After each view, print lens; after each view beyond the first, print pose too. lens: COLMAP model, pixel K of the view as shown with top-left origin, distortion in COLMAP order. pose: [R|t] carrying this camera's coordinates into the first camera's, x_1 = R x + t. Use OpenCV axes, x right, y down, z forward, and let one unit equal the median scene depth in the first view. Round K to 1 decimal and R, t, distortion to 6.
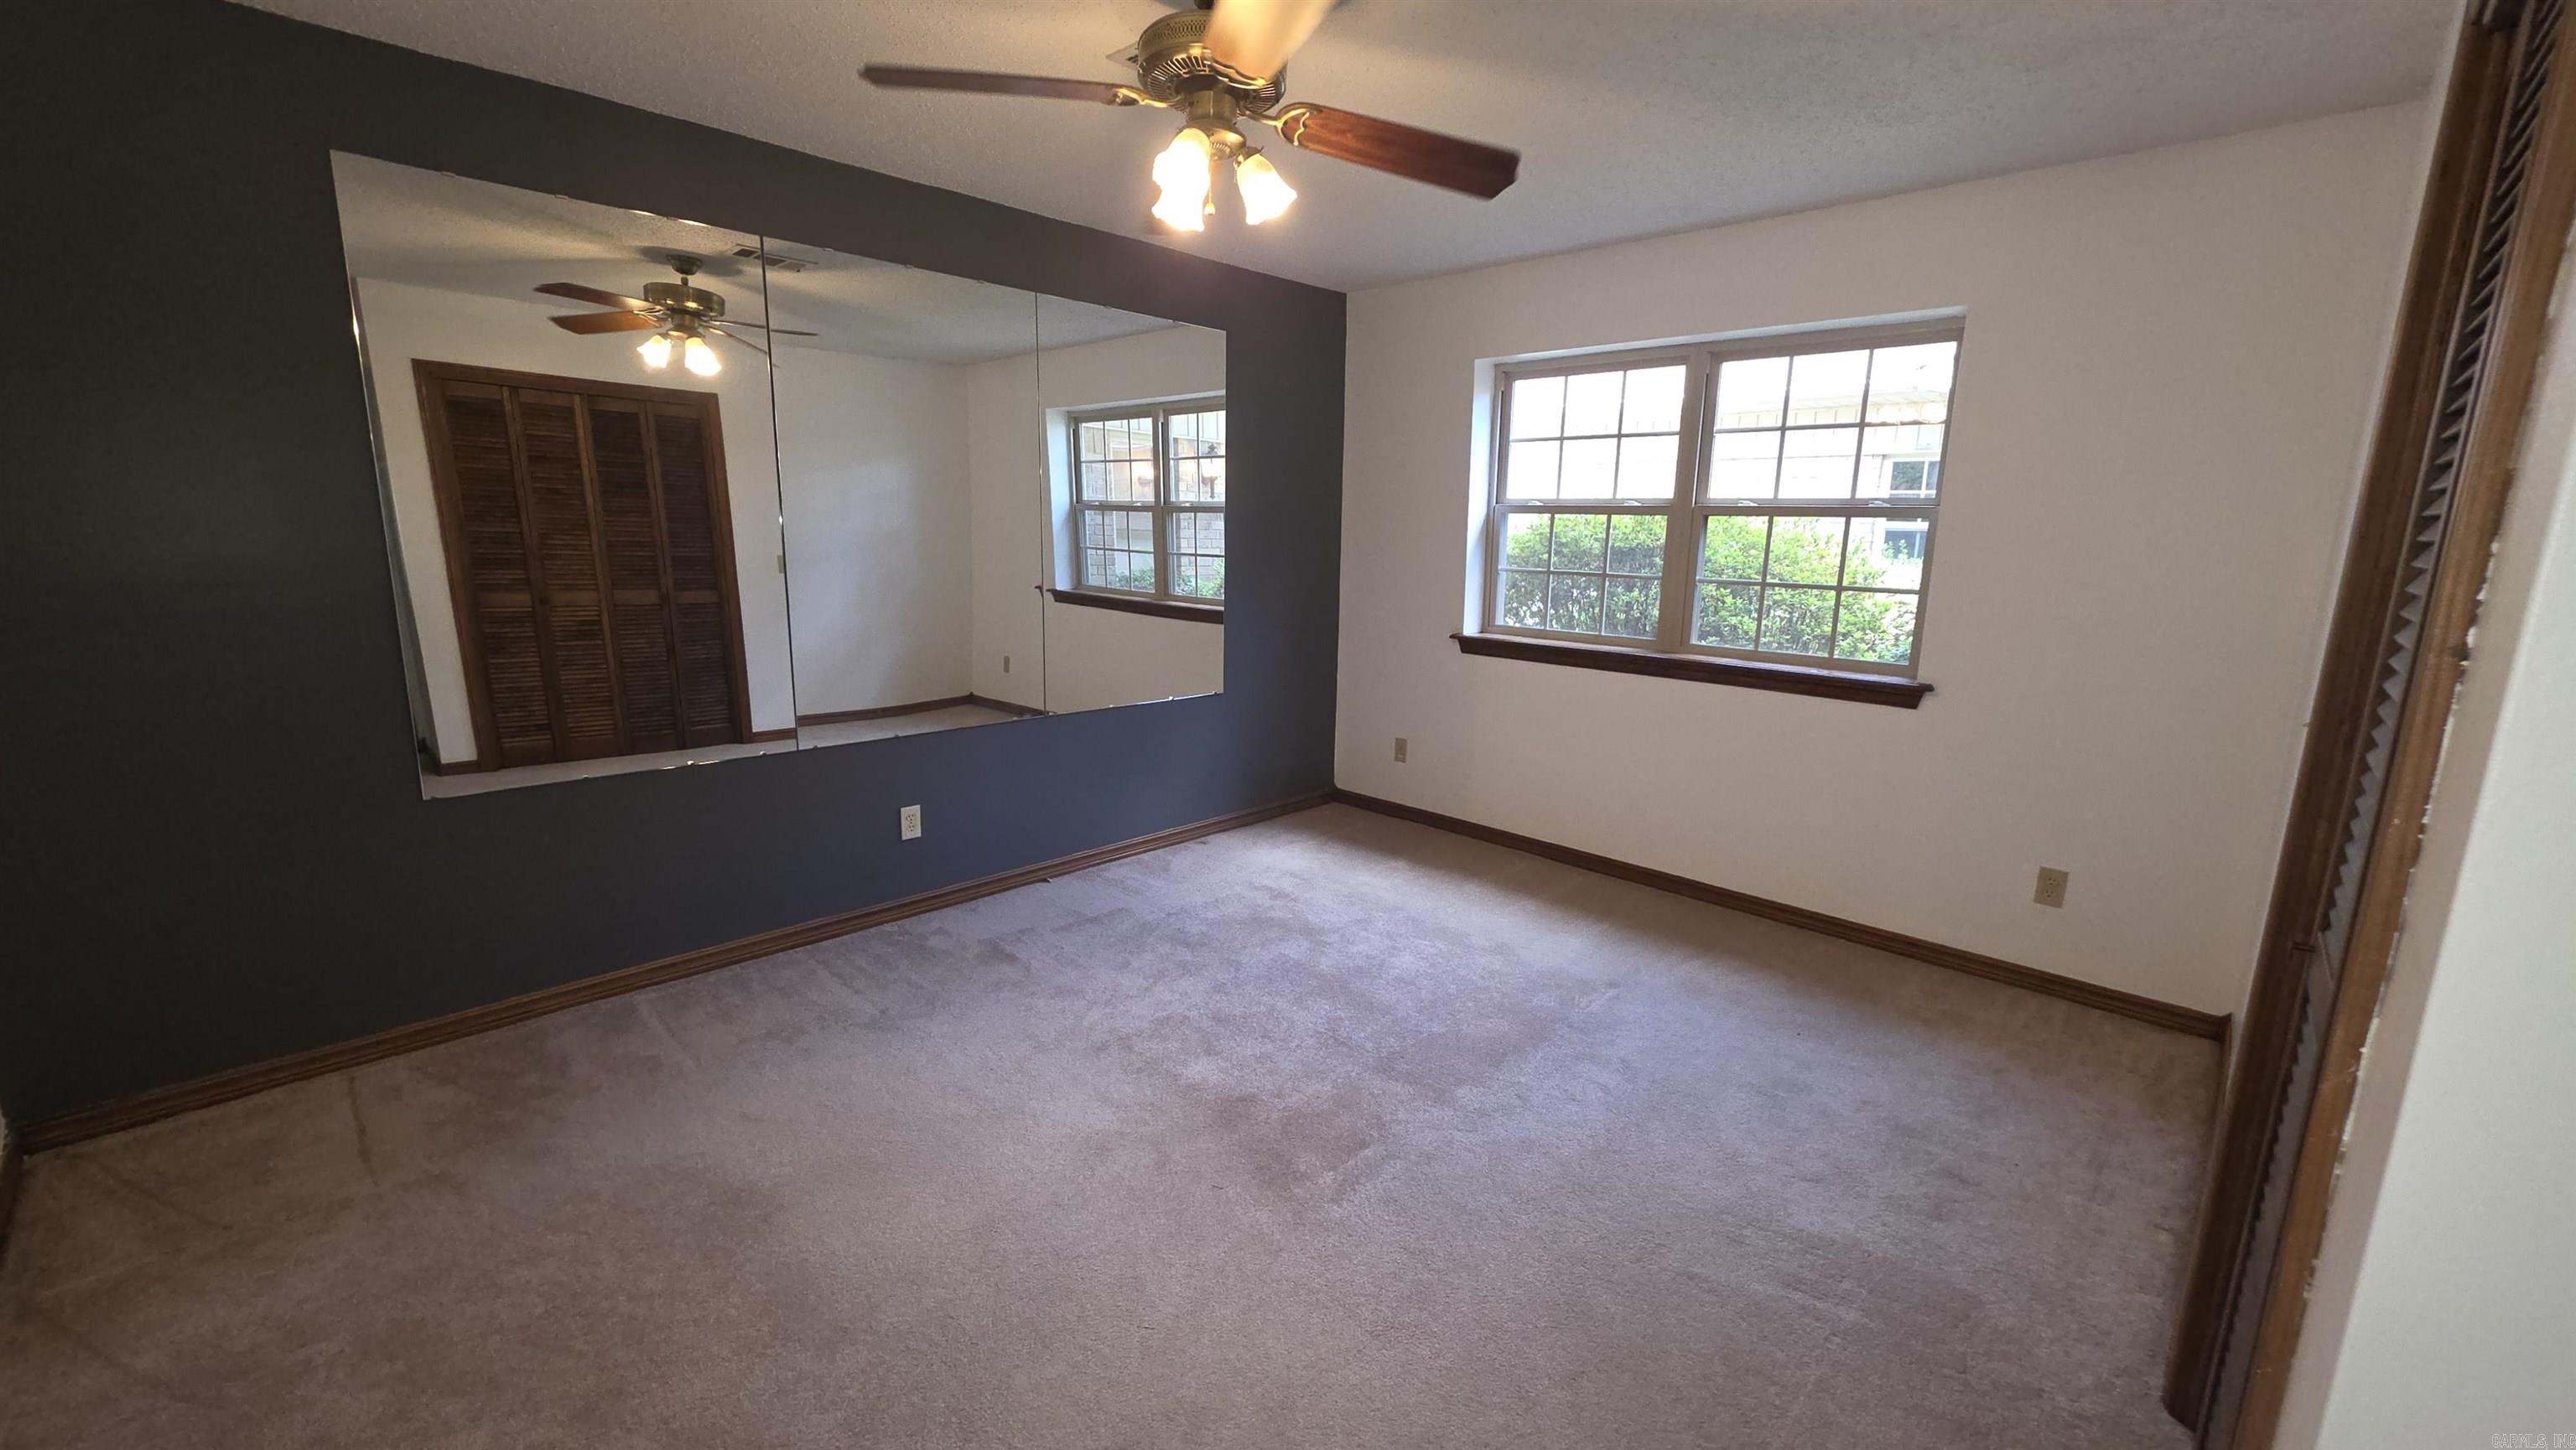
lens RADIAL K [[1016.4, 0, 1264.4], [0, 1016.4, 716.0], [0, 0, 1]] dist [0.003635, 0.000321]
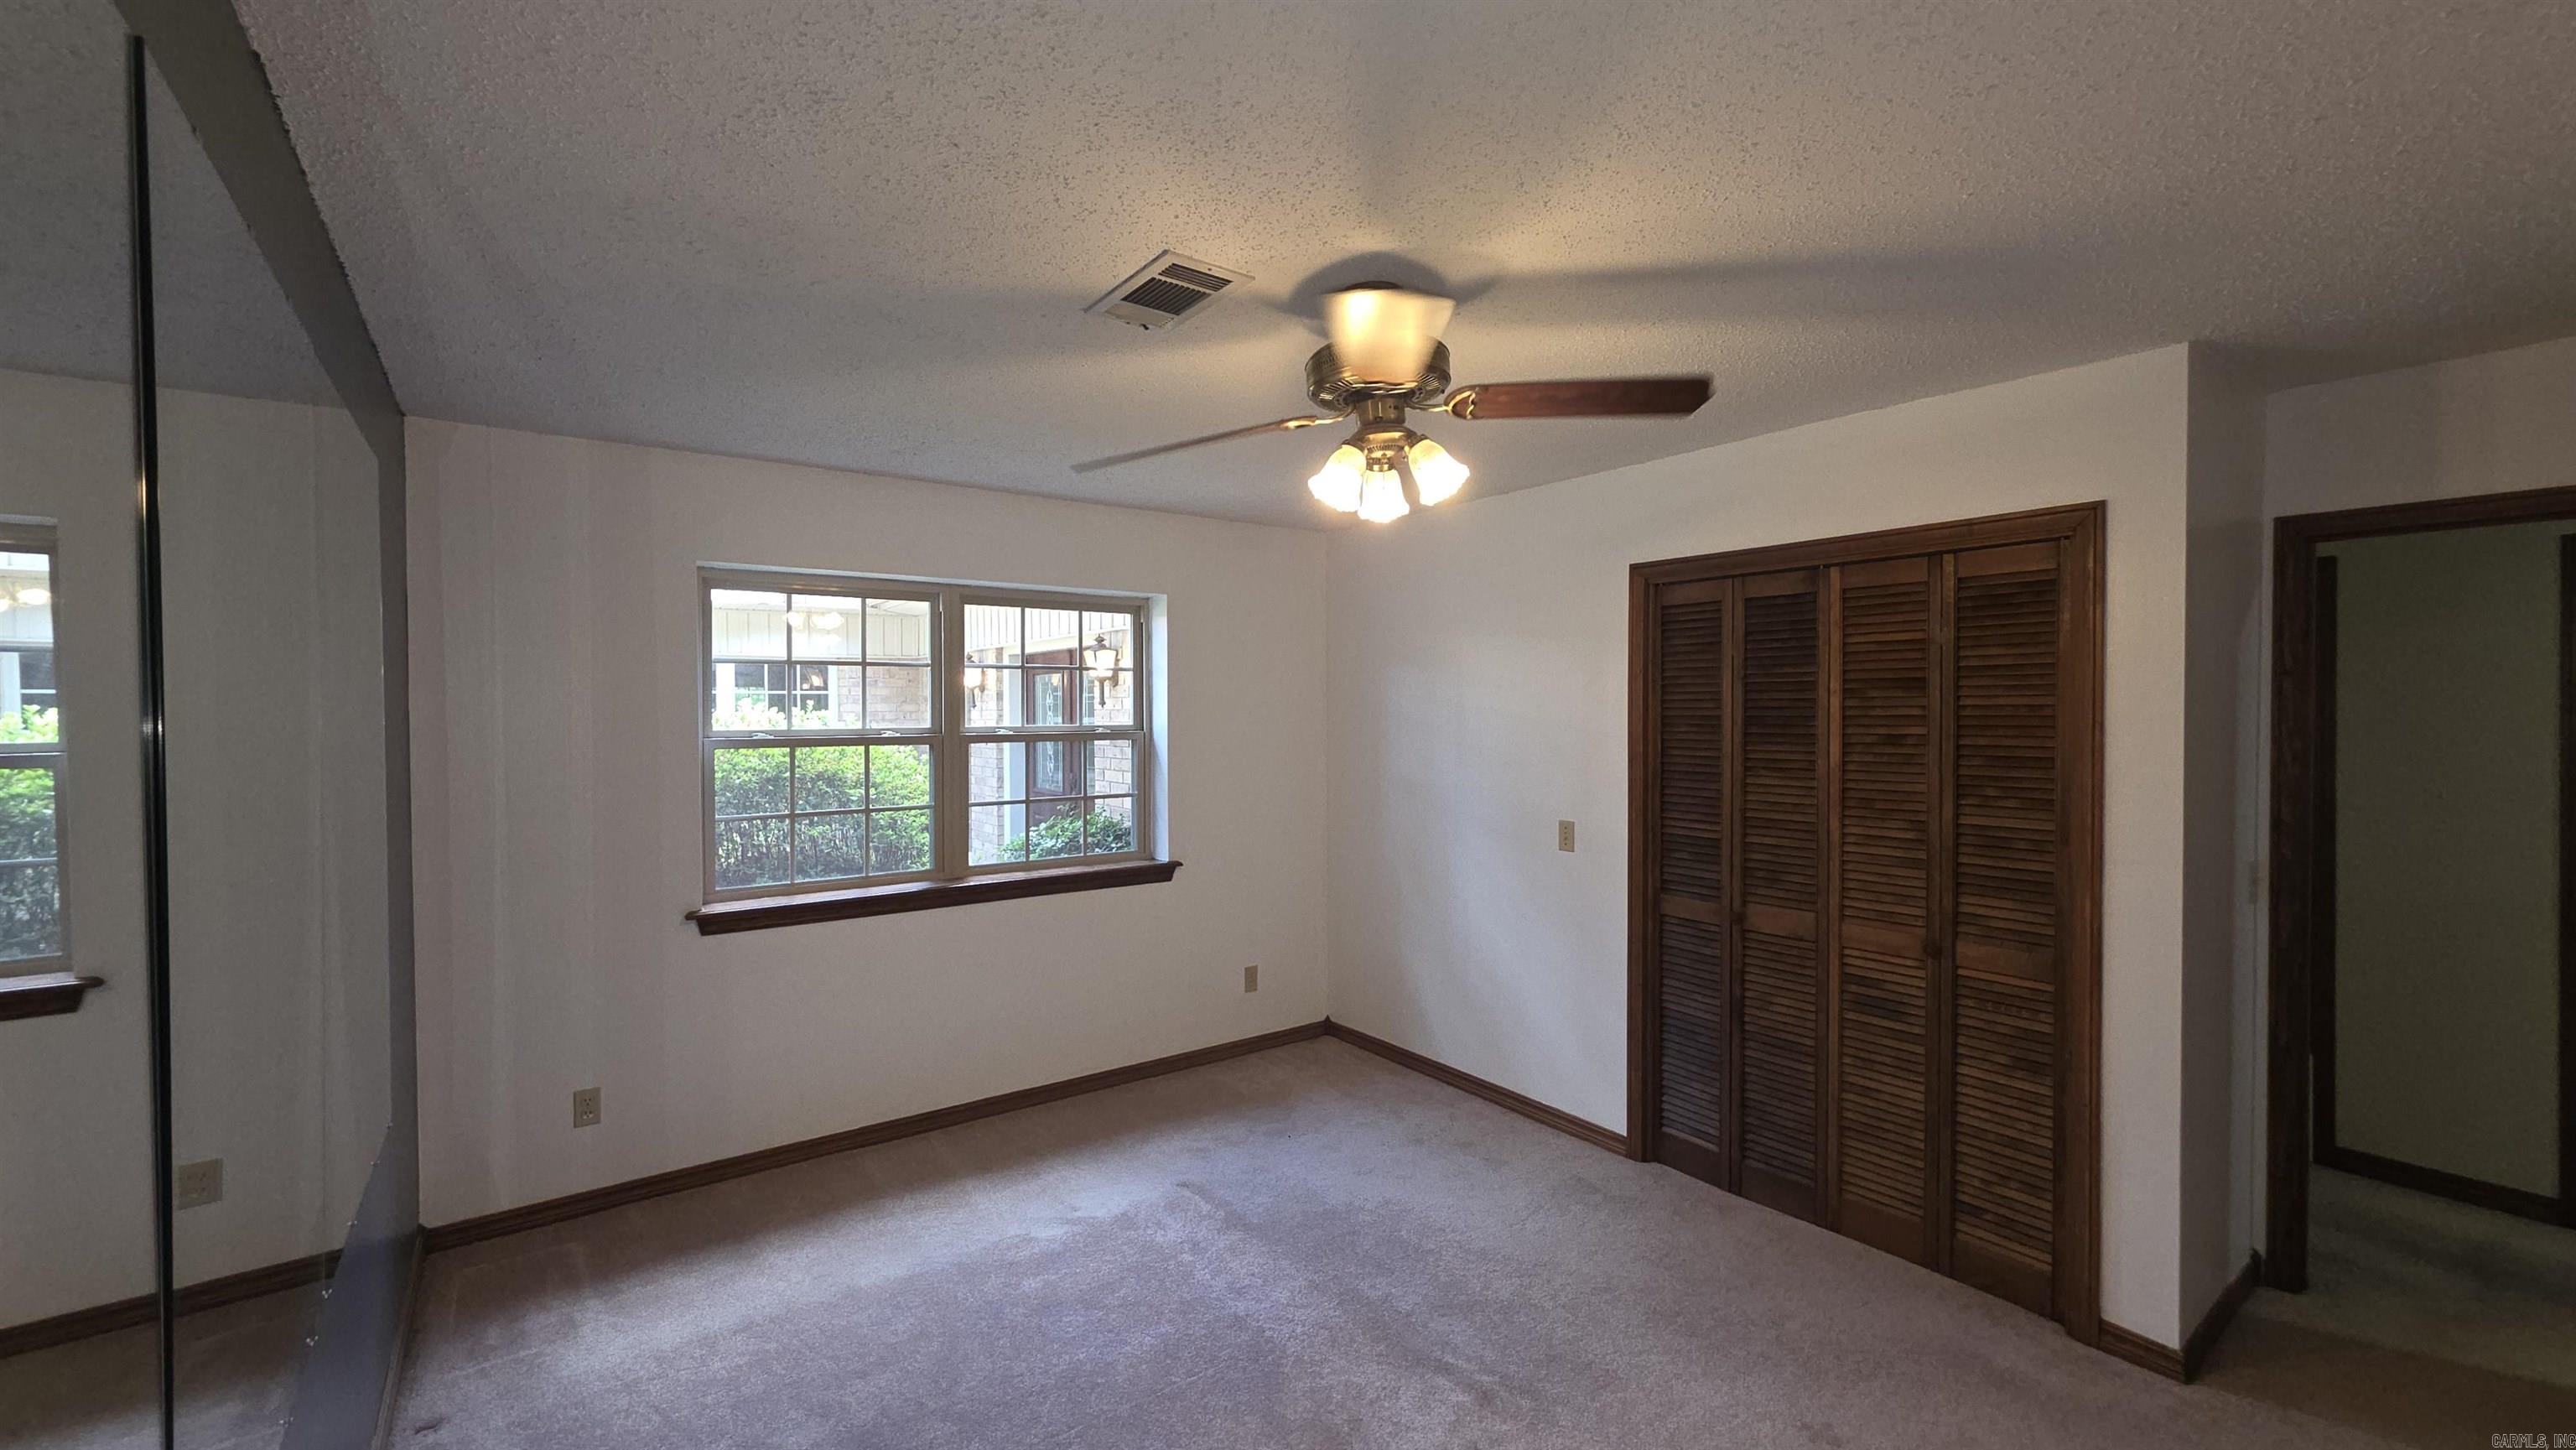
lens RADIAL K [[1016.4, 0, 1261.7], [0, 1016.4, 730.0], [0, 0, 1]] dist [0.003635, 0.000321]
pose [[0.188356, -0.007650, 0.982071, -0.540904], [0.222213, 0.974369, -0.035029, -0.107701], [-0.956631, 0.224827, 0.185228, 0.519144]]
